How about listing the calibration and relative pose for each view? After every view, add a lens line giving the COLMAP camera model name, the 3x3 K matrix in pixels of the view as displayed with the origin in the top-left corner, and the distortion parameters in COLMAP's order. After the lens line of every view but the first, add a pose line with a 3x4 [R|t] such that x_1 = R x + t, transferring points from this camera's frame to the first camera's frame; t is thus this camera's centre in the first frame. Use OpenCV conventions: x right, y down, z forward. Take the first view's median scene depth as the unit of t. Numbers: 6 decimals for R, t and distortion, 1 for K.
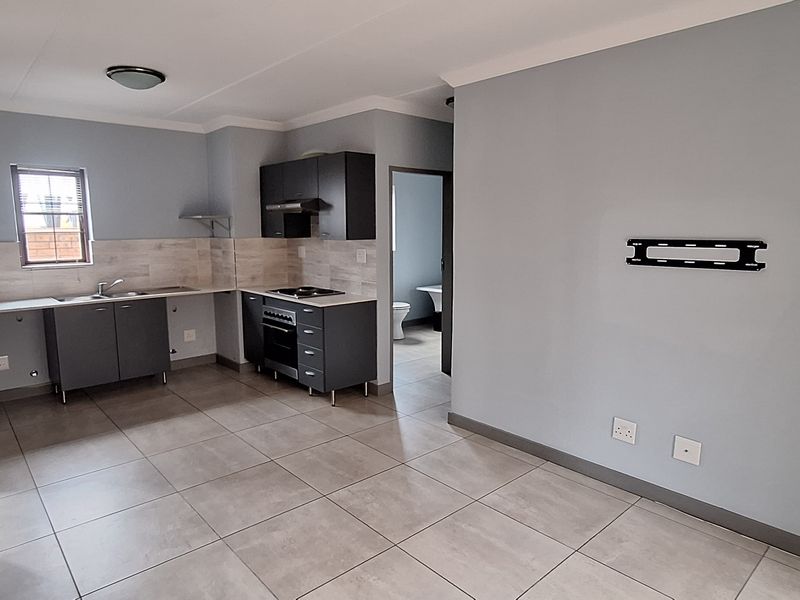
lens RADIAL K [[514.9, 0, 395.3], [0, 514.9, 298.0], [0, 0, 1]] dist [-0.046377, 0.057616]
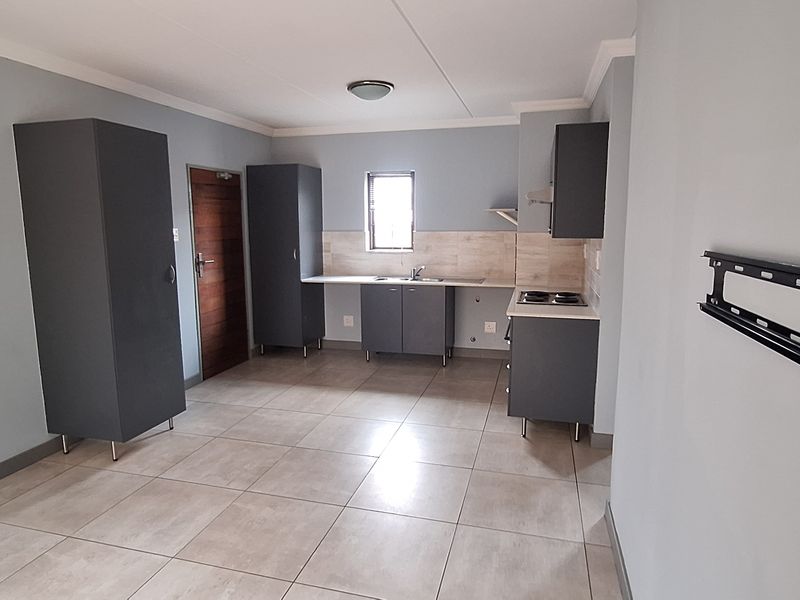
lens RADIAL K [[514.9, 0, 395.3], [0, 514.9, 298.0], [0, 0, 1]] dist [-0.046377, 0.057616]
pose [[0.540715, 0.126890, -0.831580, 0.377688], [-0.115485, 0.990395, 0.076033, -0.044865], [0.833241, 0.054923, 0.550175, 0.312326]]
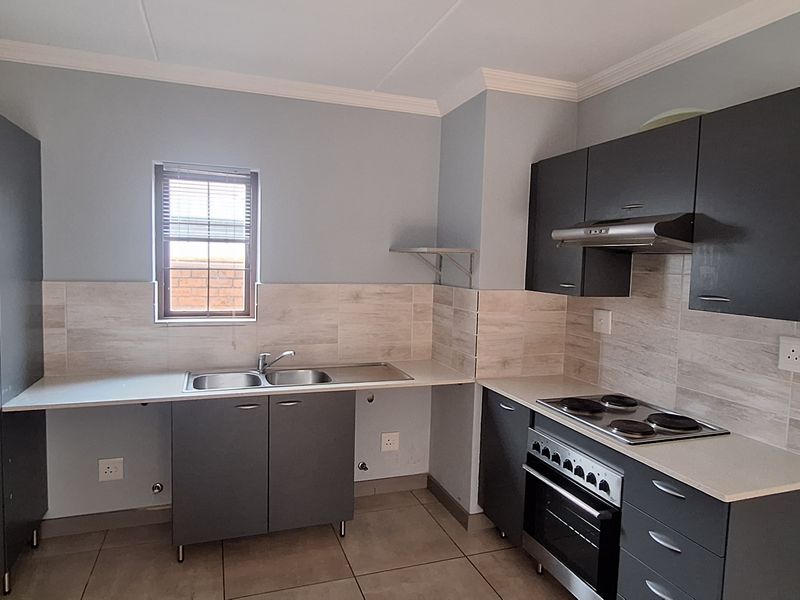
lens RADIAL K [[514.9, 0, 395.3], [0, 514.9, 298.0], [0, 0, 1]] dist [-0.046377, 0.057616]
pose [[0.923720, 0.057088, -0.378792, -0.193337], [-0.084557, 0.994828, -0.056270, -0.071590], [0.373620, 0.084007, 0.923770, 0.469634]]
